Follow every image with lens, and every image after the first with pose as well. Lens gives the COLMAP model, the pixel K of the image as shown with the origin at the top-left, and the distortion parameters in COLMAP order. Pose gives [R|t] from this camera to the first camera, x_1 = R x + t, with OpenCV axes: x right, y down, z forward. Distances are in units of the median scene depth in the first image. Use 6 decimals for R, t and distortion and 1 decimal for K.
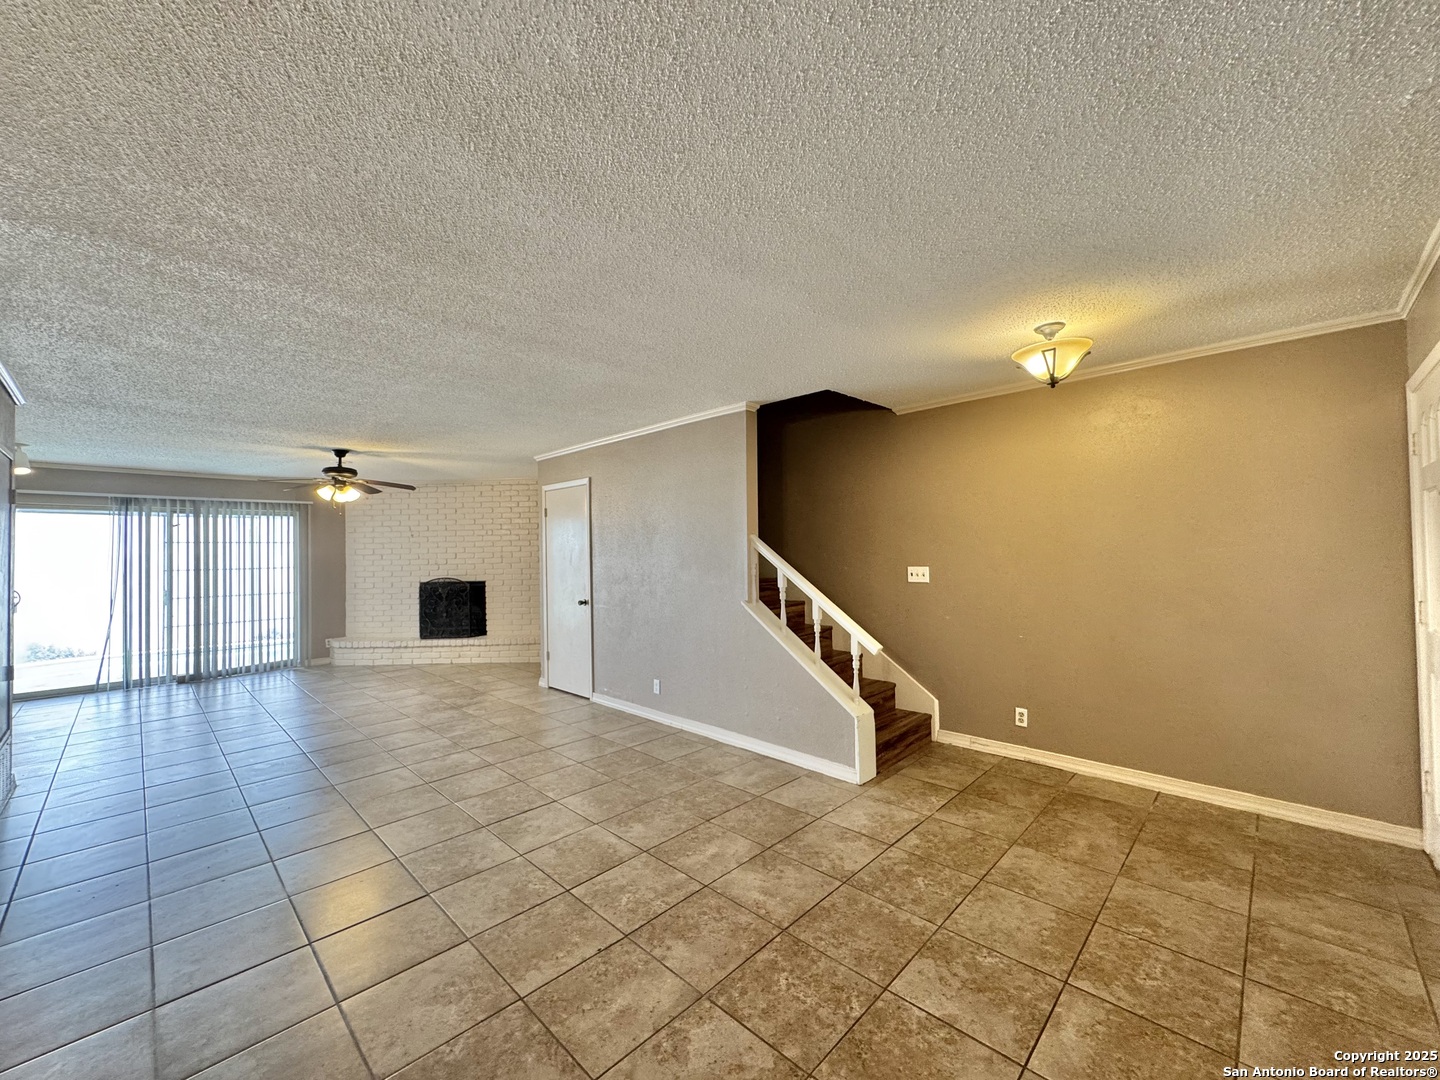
lens RADIAL K [[575.6, 0, 721.2], [0, 575.6, 539.7], [0, 0, 1]] dist [-0.002751, -0.000033]
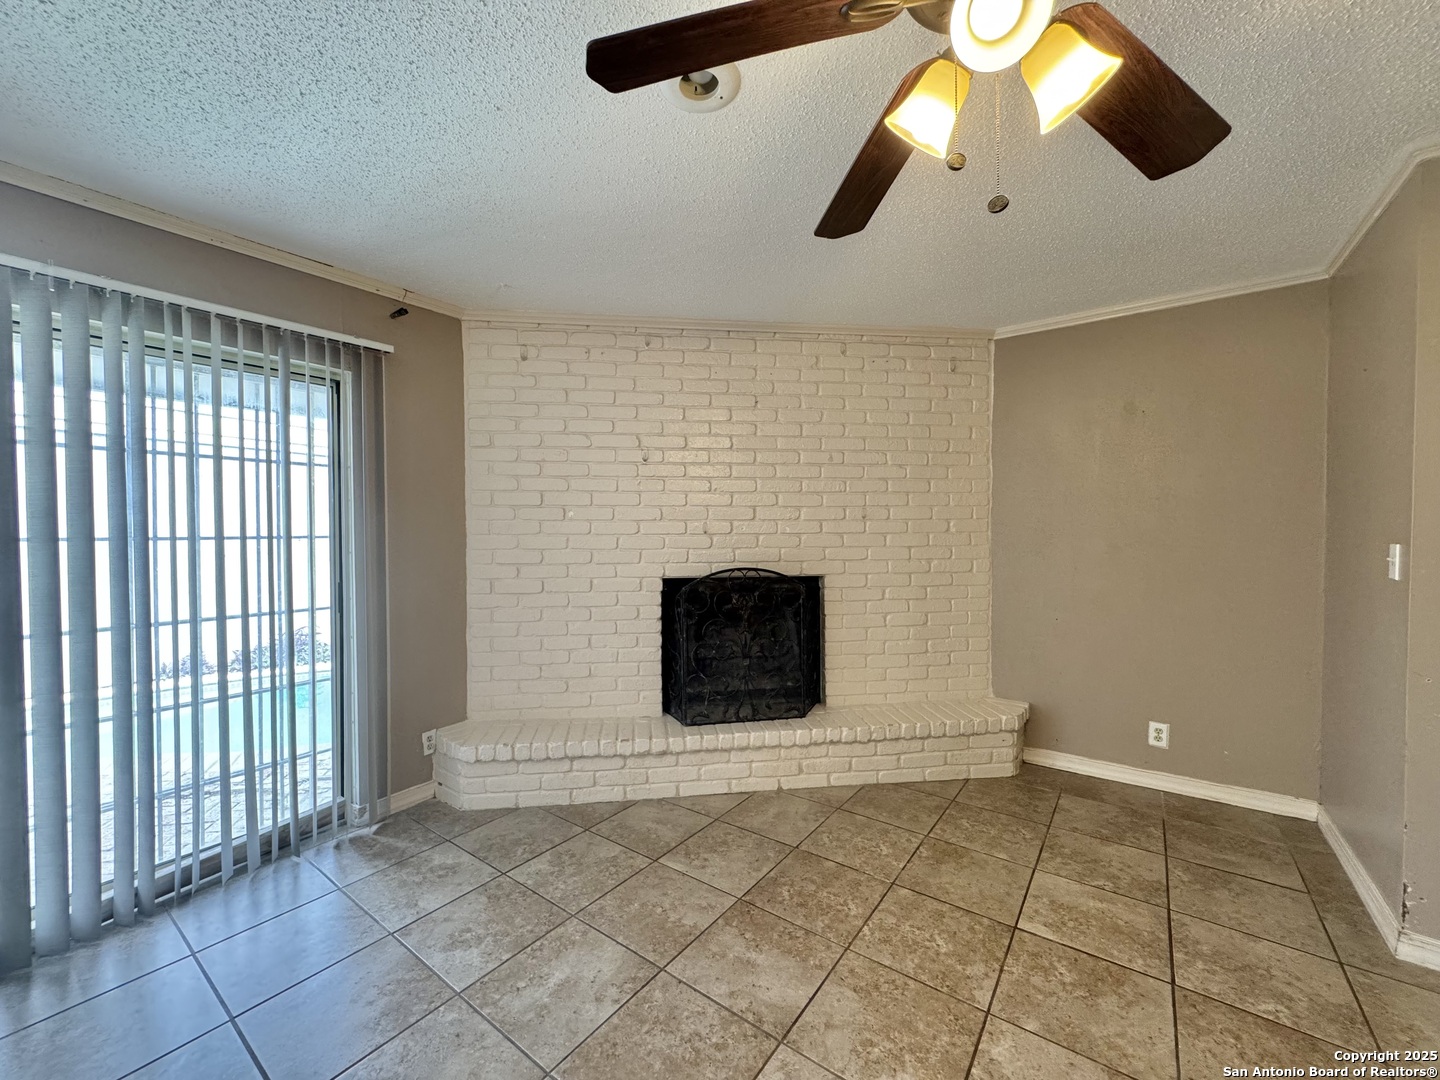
lens RADIAL K [[575.6, 0, 723.0], [0, 575.6, 530.0], [0, 0, 1]] dist [-0.002751, -0.000033]
pose [[0.988750, 0.012153, 0.149083, -0.542438], [-0.021250, 0.997997, 0.059584, 0.016076], [-0.148061, -0.062082, 0.987028, 0.602532]]
